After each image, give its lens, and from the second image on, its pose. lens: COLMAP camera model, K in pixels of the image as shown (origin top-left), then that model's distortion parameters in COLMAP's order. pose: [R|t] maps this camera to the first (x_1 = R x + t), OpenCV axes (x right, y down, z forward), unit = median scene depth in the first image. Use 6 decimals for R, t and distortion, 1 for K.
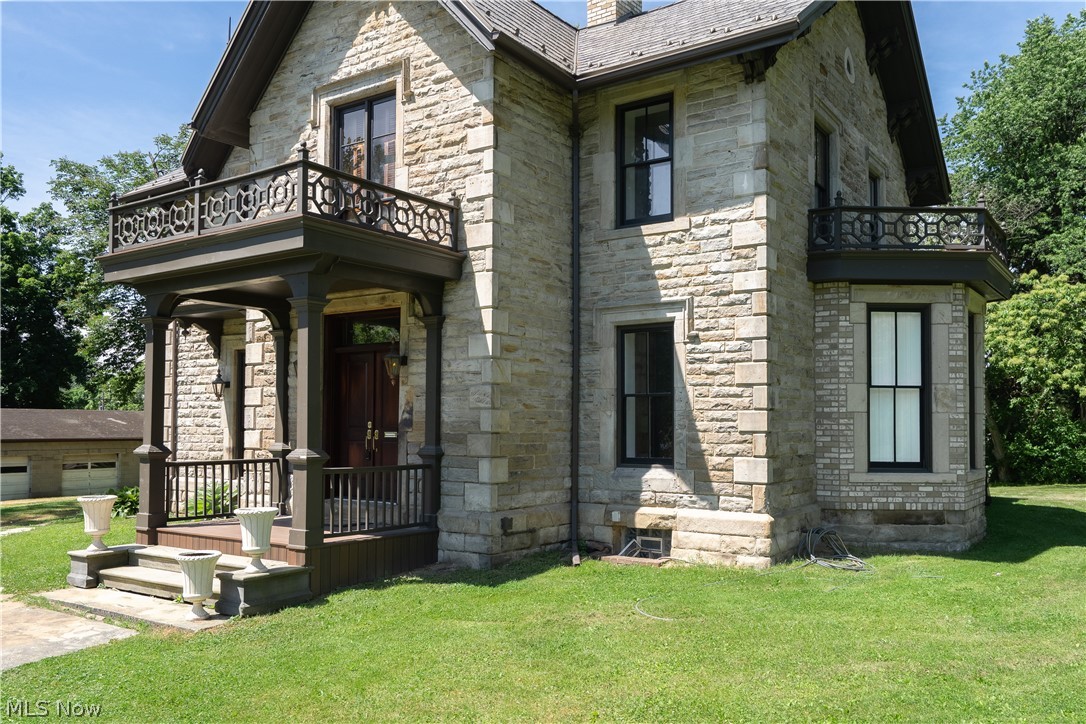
lens RADIAL K [[865.1, 0, 565.4], [0, 865.1, 405.4], [0, 0, 1]] dist [0.008461, -0.006646]
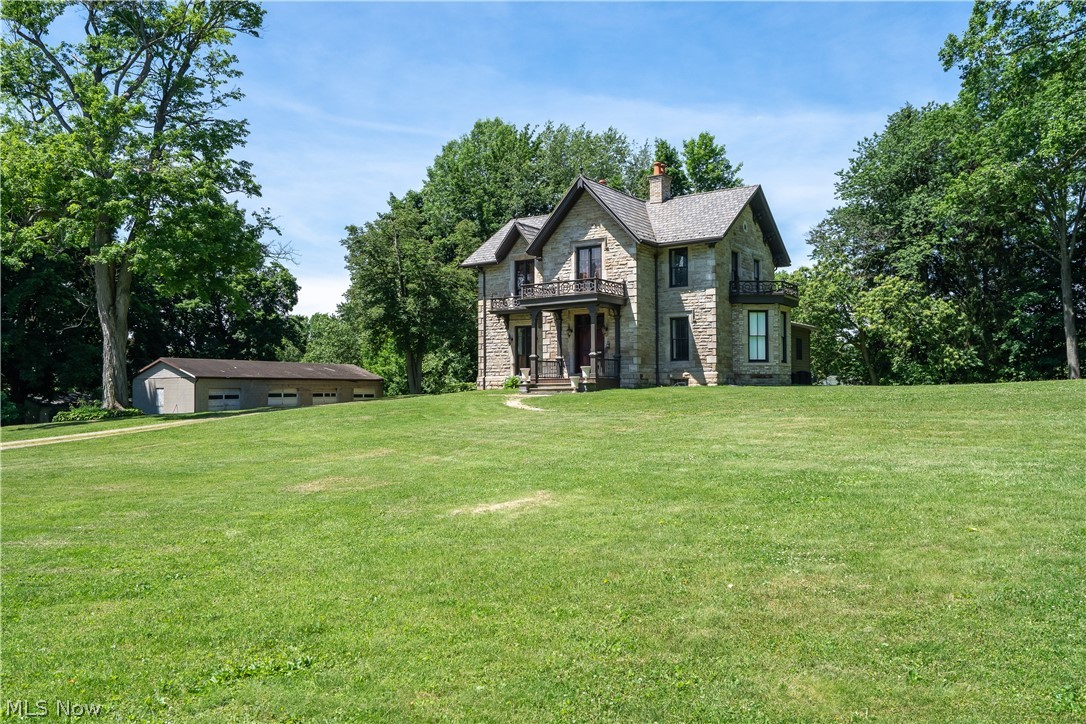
lens RADIAL K [[863.4, 0, 539.9], [0, 863.4, 396.6], [0, 0, 1]] dist [-0.008770, -0.001156]
pose [[0.999913, -0.013176, -0.000622, -0.431586], [0.013188, 0.999517, 0.028148, 0.106122], [0.000251, -0.028154, 0.999604, -2.241851]]
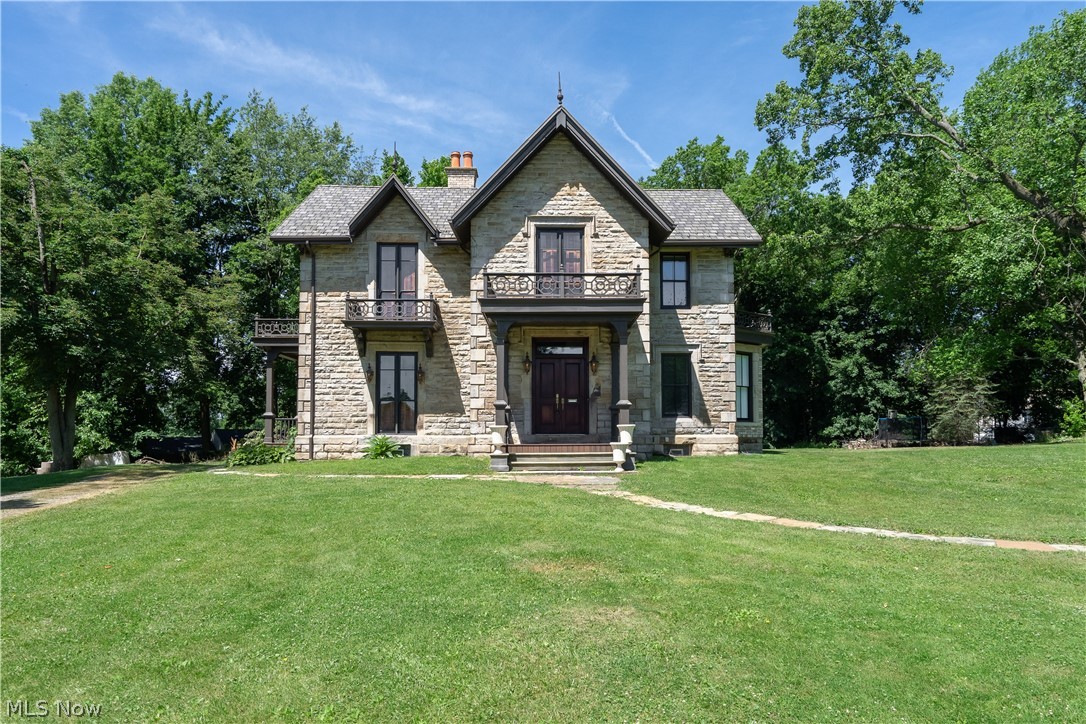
lens RADIAL K [[720.1, 0, 542.1], [0, 720.1, 421.2], [0, 0, 1]] dist [0.005427, 0.001385]
pose [[0.812970, 0.007161, 0.582261, -1.246663], [-0.007270, 0.999971, -0.002148, 0.085608], [-0.582260, -0.002487, 0.812999, -0.302640]]
